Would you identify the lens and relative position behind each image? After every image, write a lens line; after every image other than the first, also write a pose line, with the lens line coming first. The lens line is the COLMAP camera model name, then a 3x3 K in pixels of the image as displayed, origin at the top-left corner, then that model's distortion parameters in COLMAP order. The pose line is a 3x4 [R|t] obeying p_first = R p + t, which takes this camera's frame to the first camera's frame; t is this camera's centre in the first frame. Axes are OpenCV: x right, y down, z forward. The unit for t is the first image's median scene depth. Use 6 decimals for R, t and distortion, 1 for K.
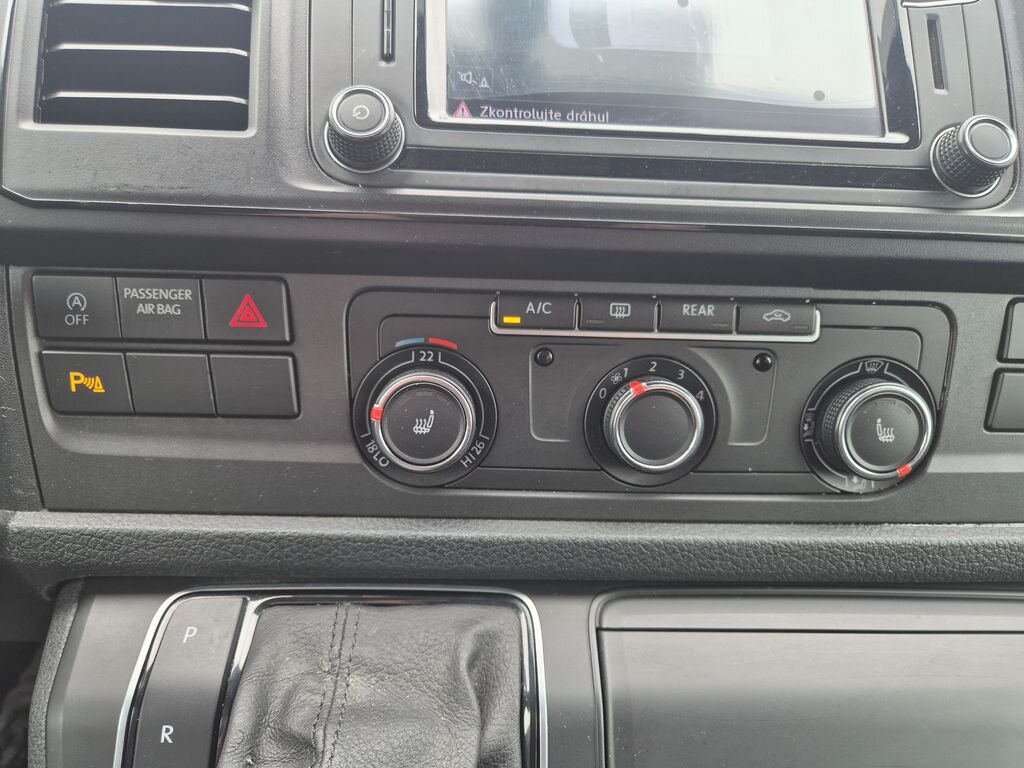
lens RADIAL K [[695.1, 0, 502.6], [0, 695.1, 391.6], [0, 0, 1]] dist [0.056770, -0.042128]
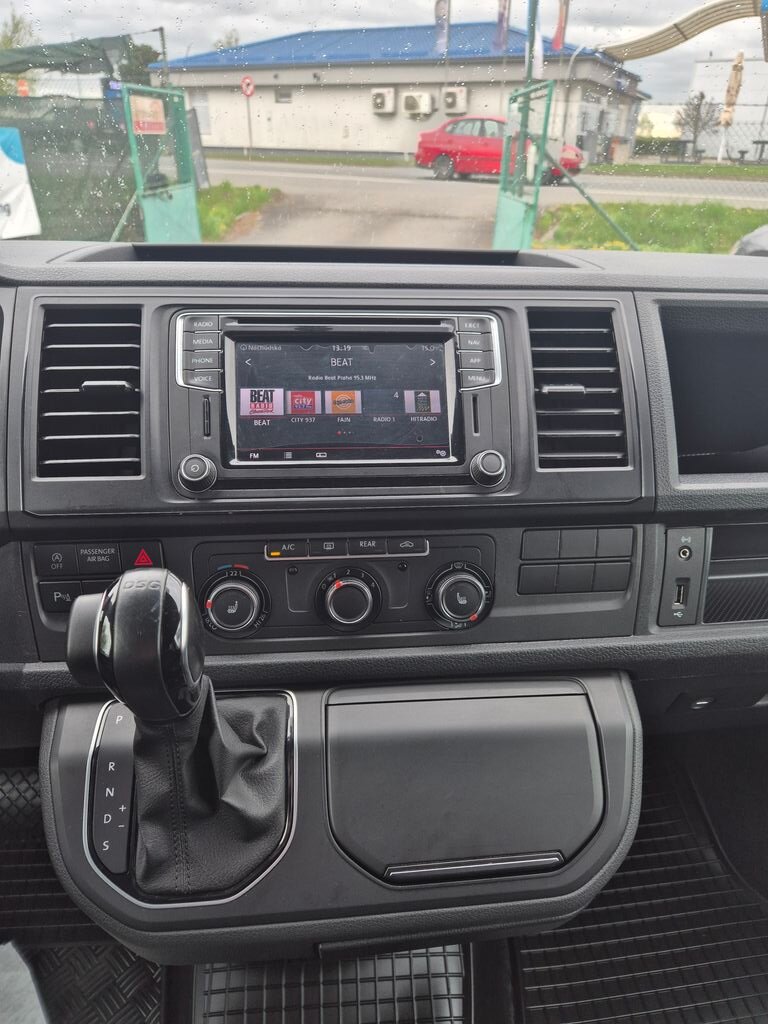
lens RADIAL K [[695.1, 0, 387.6], [0, 695.1, 511.2], [0, 0, 1]] dist [0.056770, -0.042128]
pose [[0.997823, -0.047011, 0.046254, 0.249174], [0.047916, 0.998677, -0.018655, -0.171353], [-0.045316, 0.020831, 0.998756, -1.029099]]
